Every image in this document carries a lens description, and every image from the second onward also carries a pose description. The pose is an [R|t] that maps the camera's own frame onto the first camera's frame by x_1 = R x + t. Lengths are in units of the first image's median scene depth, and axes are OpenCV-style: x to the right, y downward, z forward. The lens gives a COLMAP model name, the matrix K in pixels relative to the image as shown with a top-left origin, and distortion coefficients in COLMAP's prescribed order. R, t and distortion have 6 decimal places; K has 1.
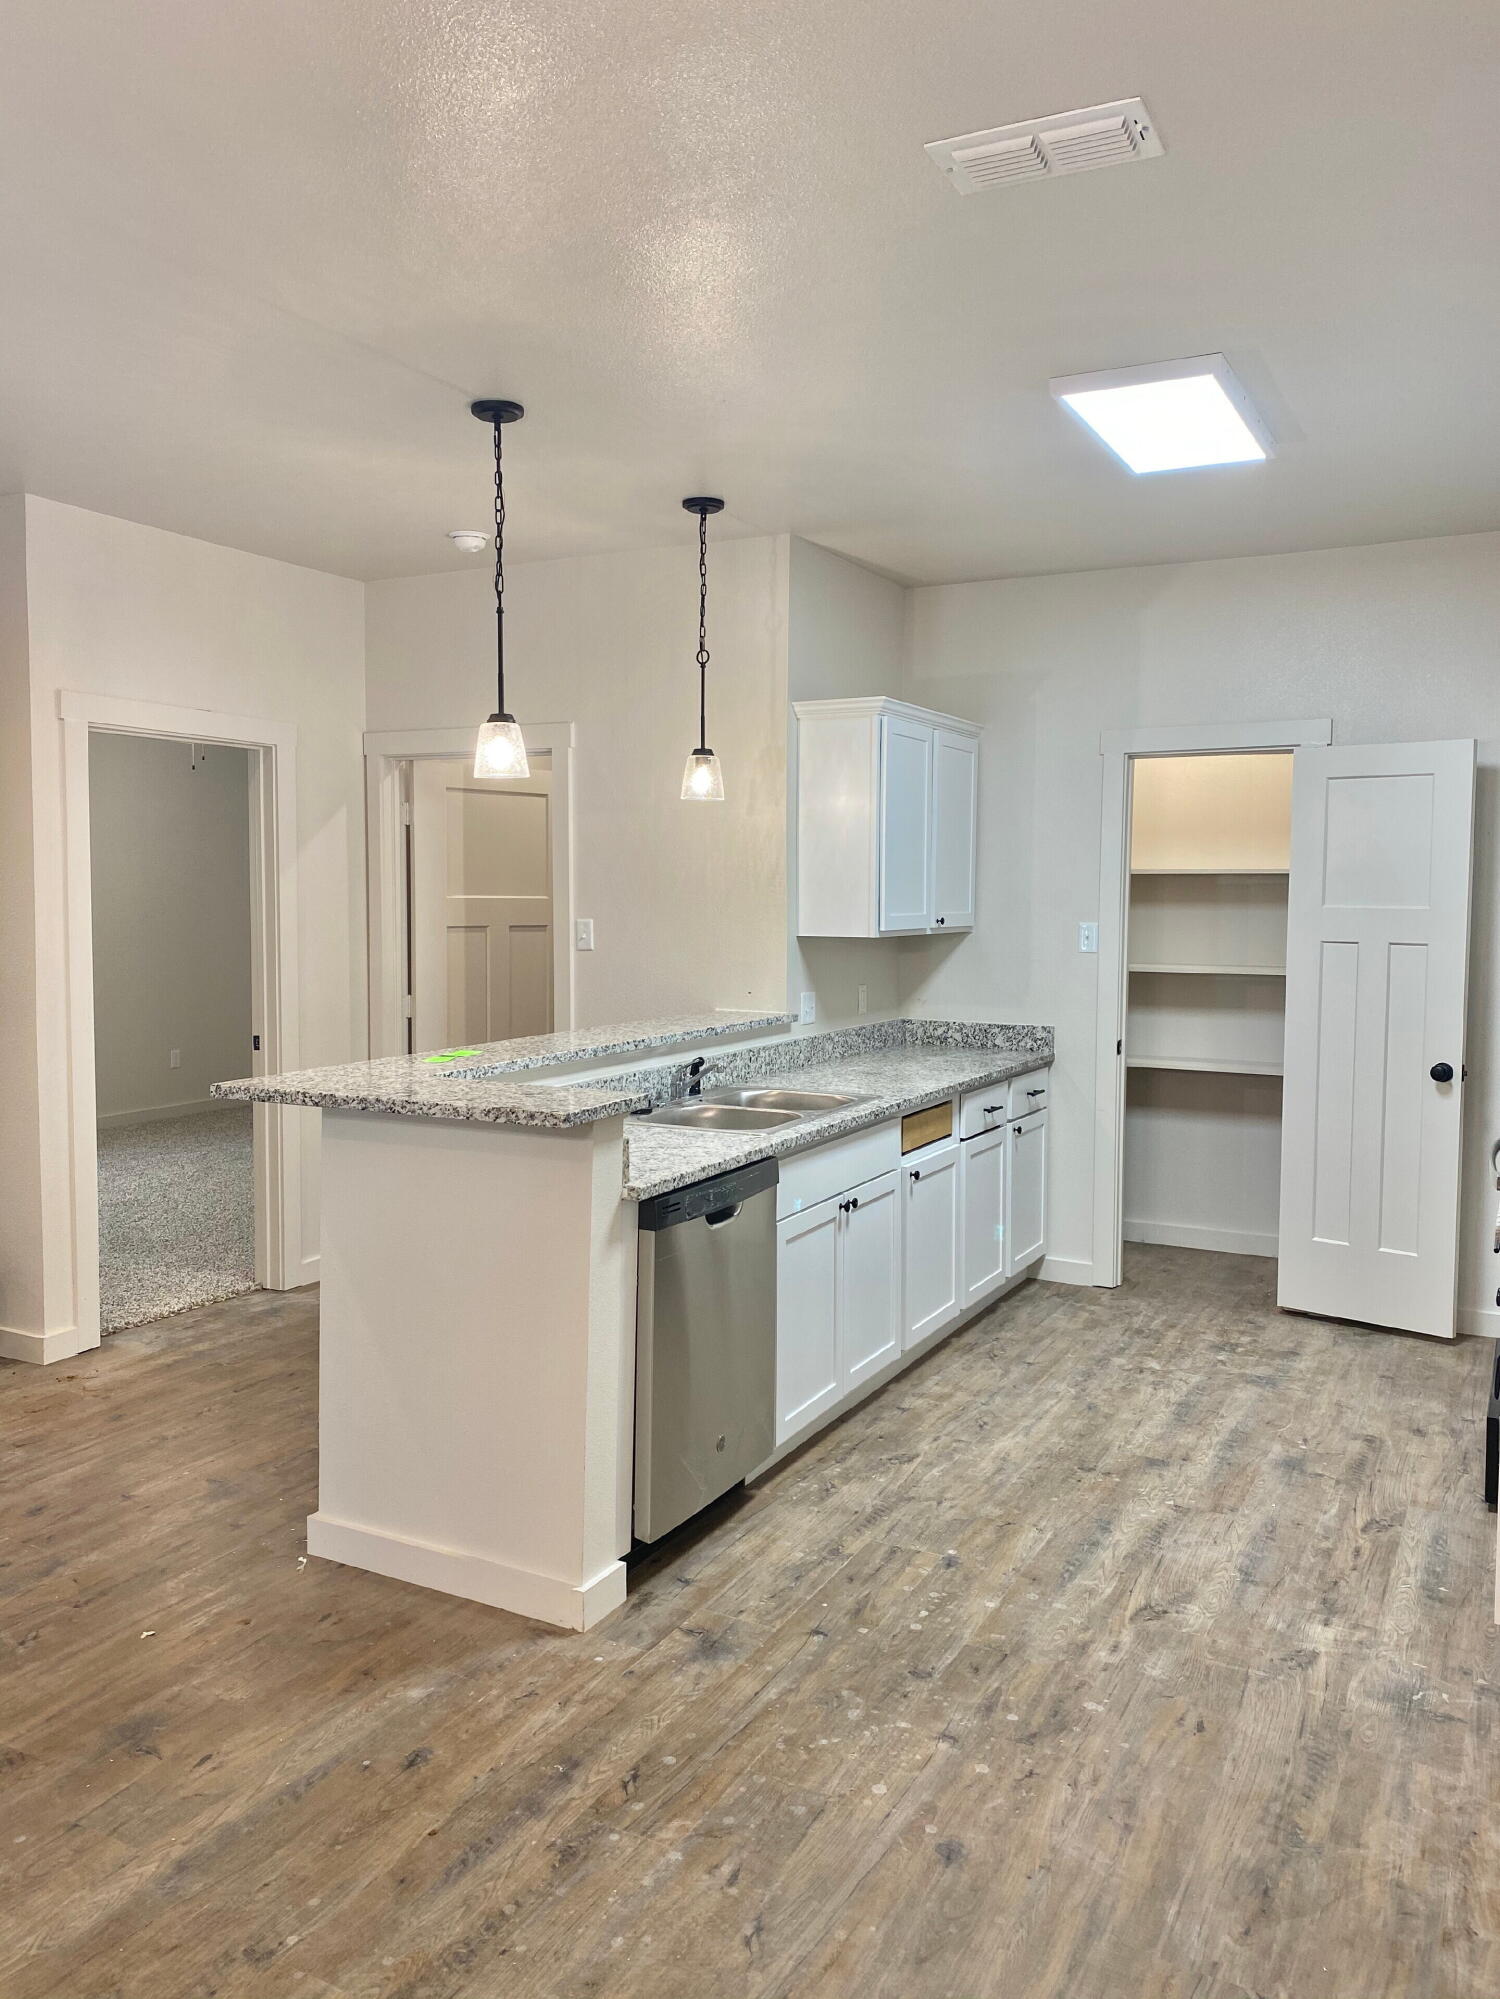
lens RADIAL K [[1520.3, 0, 746.5], [0, 1520.3, 997.6], [0, 0, 1]] dist [0.003271, -0.007241]
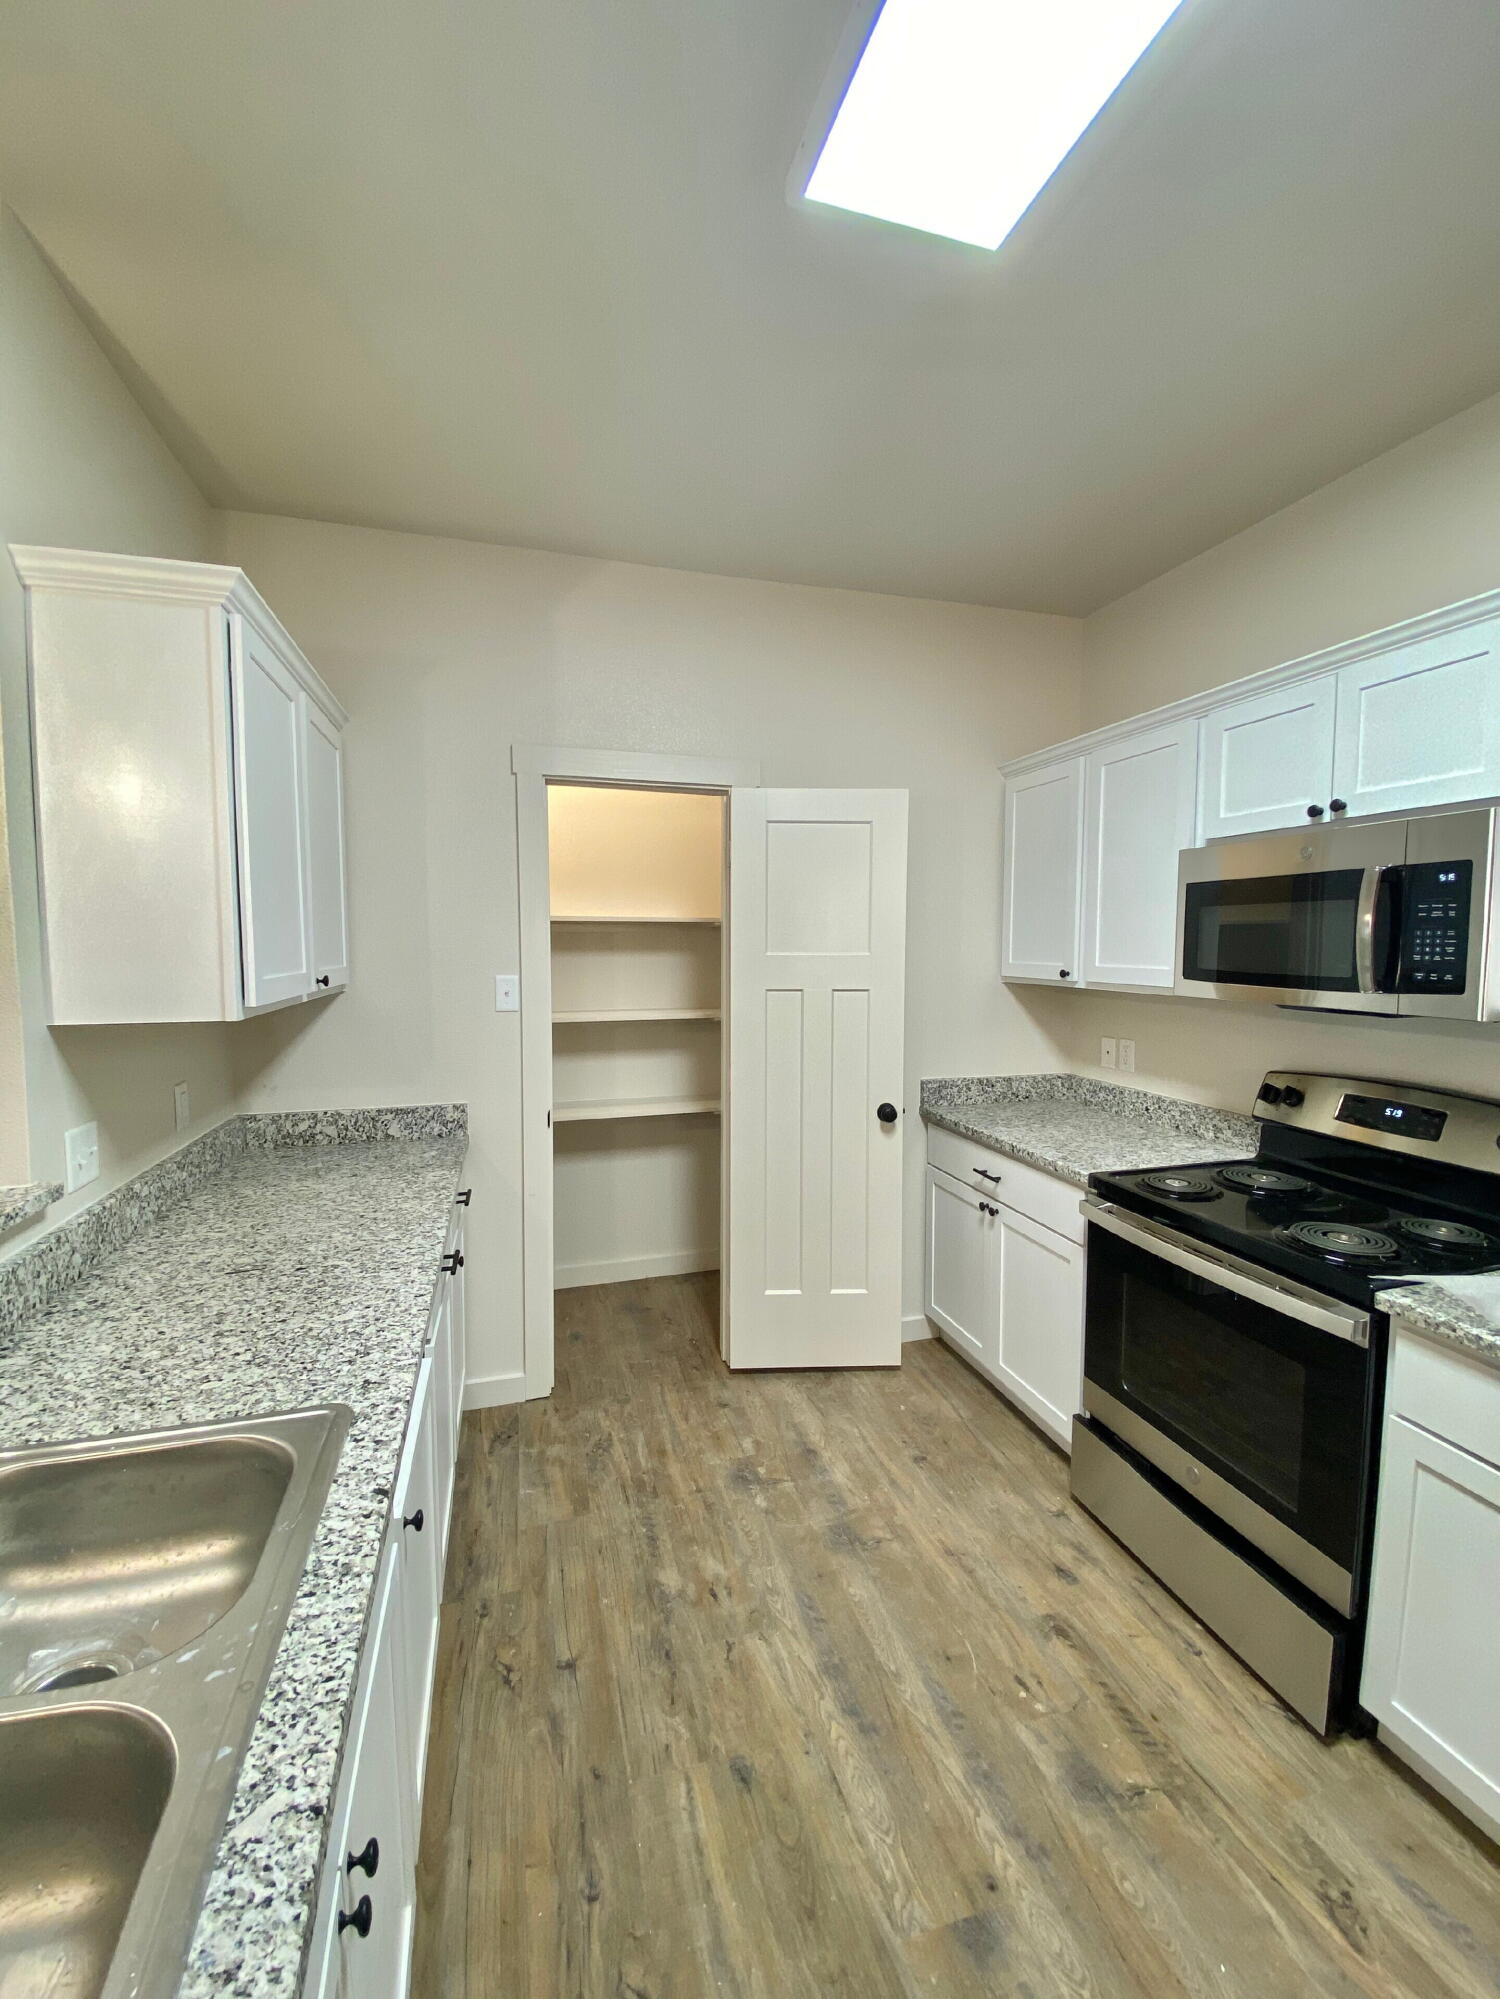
lens RADIAL K [[823.6, 0, 764.9], [0, 823.6, 992.2], [0, 0, 1]] dist [-0.006699, -0.004800]
pose [[0.715390, -0.044673, 0.697296, 0.015123], [0.048773, 0.998713, 0.013945, -0.044332], [-0.697021, 0.024033, 0.716648, 0.656570]]
